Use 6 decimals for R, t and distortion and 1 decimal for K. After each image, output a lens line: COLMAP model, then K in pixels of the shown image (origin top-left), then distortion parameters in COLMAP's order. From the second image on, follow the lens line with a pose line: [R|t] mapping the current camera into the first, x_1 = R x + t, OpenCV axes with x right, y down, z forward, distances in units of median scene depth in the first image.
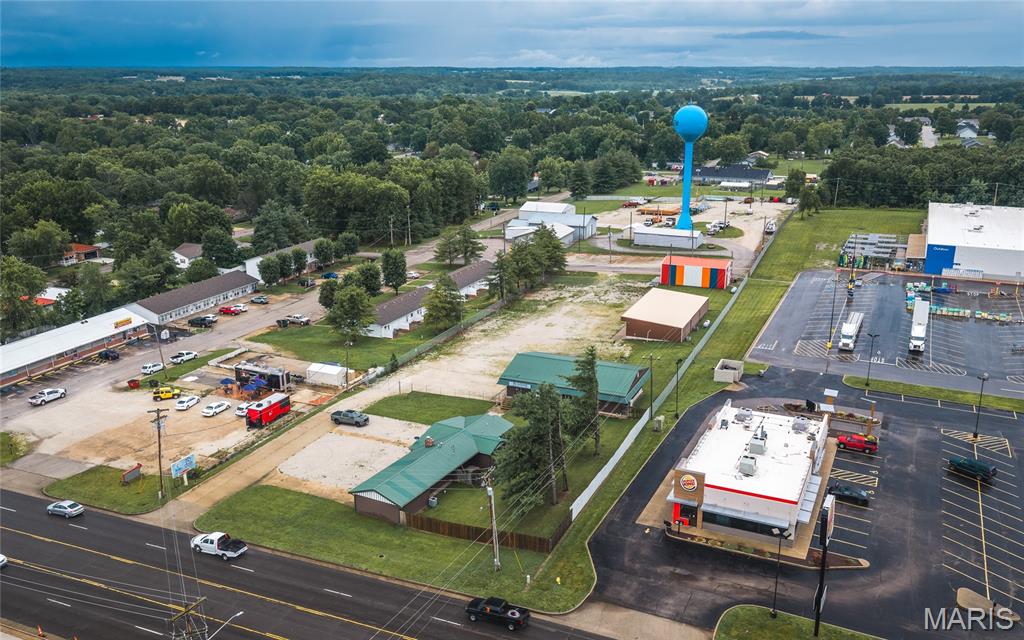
lens RADIAL K [[859.5, 0, 514.2], [0, 859.5, 319.3], [0, 0, 1]] dist [0.029864, -0.009997]
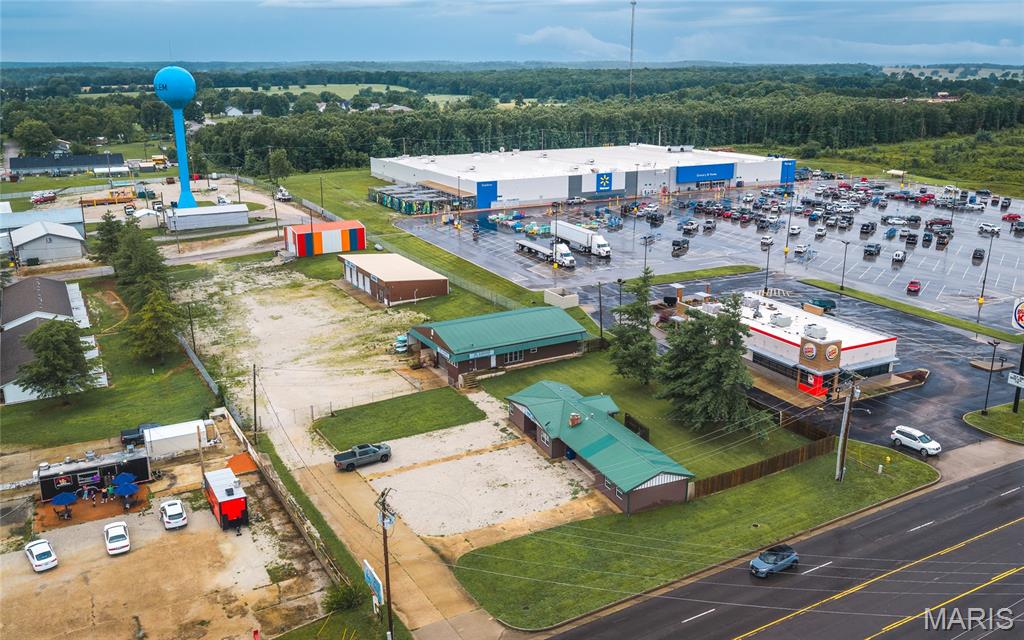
lens RADIAL K [[859.5, 0, 512.5], [0, 859.5, 322.1], [0, 0, 1]] dist [0.029864, -0.009997]
pose [[0.604220, -0.228535, 0.763341, -0.478366], [0.223905, 0.968084, 0.112602, -0.033062], [-0.764712, 0.102880, 0.636106, 0.340820]]
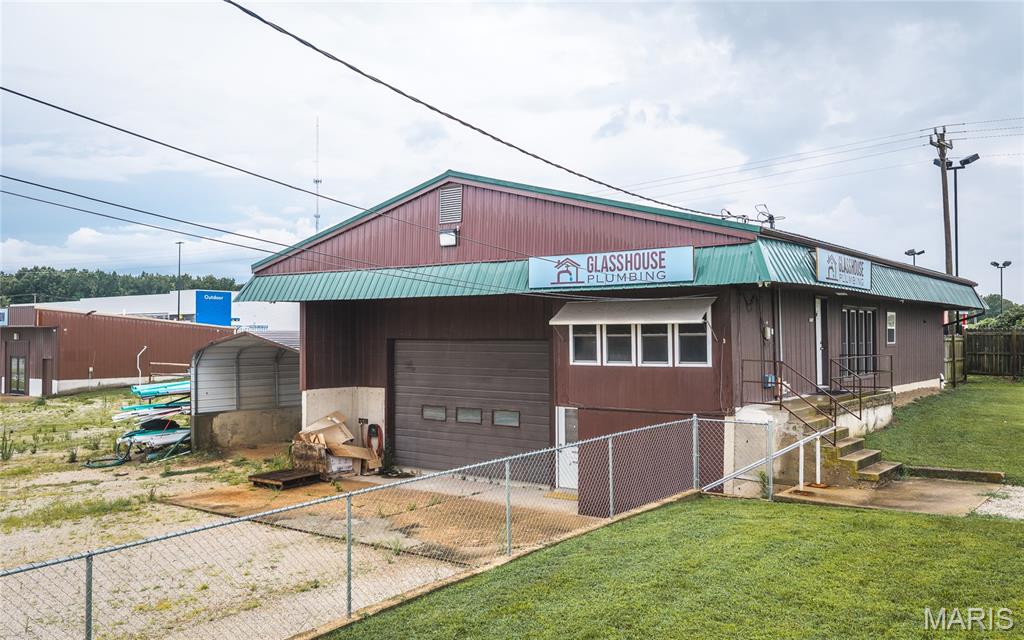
lens RADIAL K [[859.5, 0, 498.0], [0, 859.5, 324.9], [0, 0, 1]] dist [0.029864, -0.009997]
pose [[0.256578, 0.013122, 0.966434, -0.100017], [0.272896, 0.958240, -0.085461, 0.065121], [-0.927198, 0.285663, 0.242283, 0.800549]]
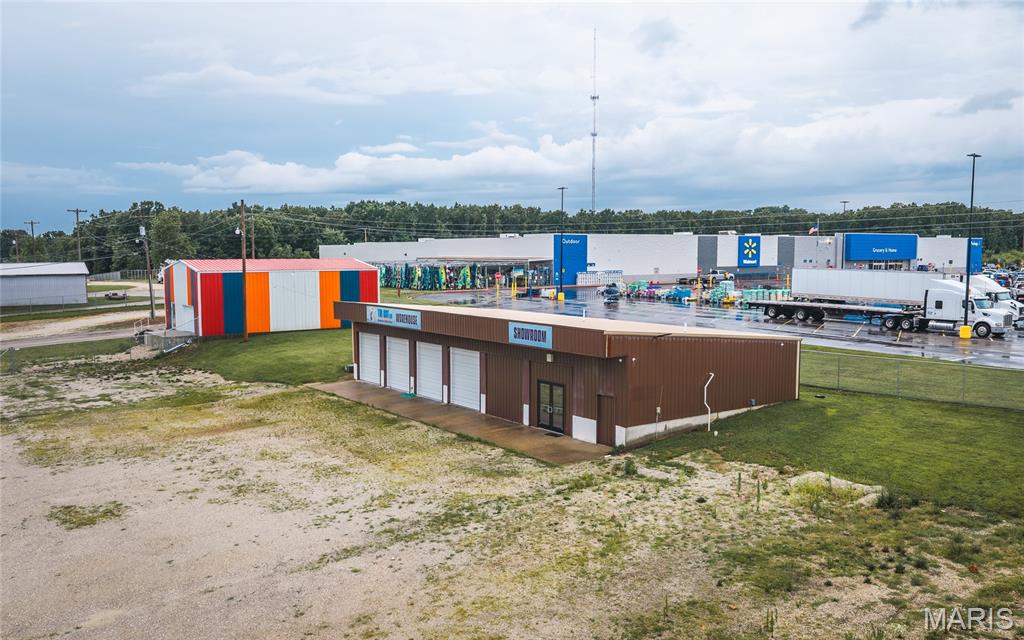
lens RADIAL K [[859.5, 0, 504.6], [0, 859.5, 319.5], [0, 0, 1]] dist [0.029864, -0.009997]
pose [[0.514877, -0.067720, 0.854585, -0.053895], [0.242036, 0.967801, -0.069133, 0.001754], [-0.822387, 0.242435, 0.514689, 0.917576]]
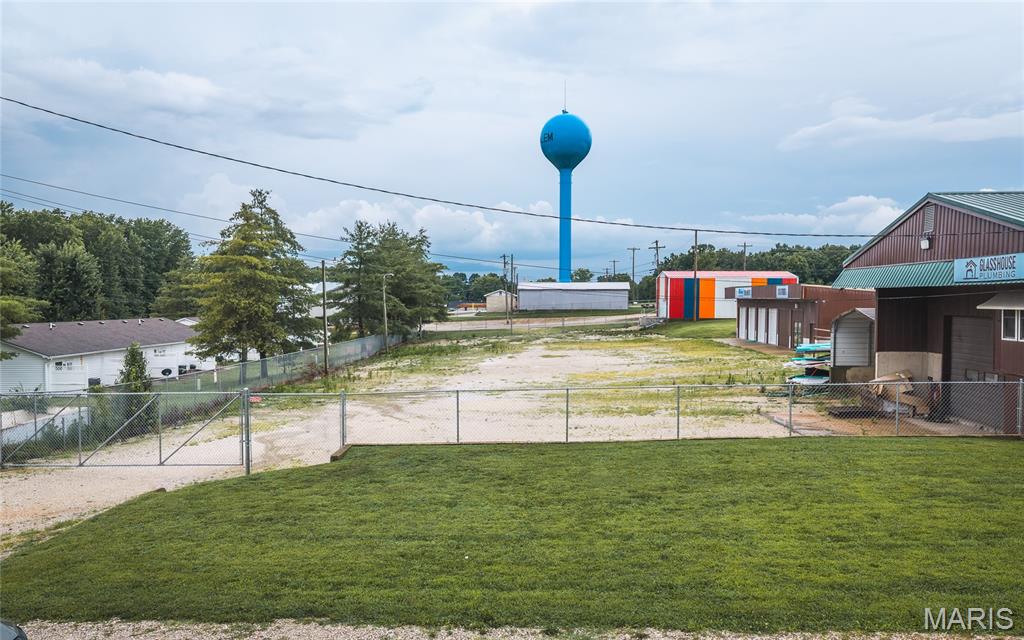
lens RADIAL K [[859.5, 0, 510.7], [0, 859.5, 318.1], [0, 0, 1]] dist [0.029864, -0.009997]
pose [[0.936232, -0.003611, 0.351363, -0.119043], [0.094846, 0.965429, -0.242800, 0.089117], [-0.338339, 0.260642, 0.904208, 0.708014]]
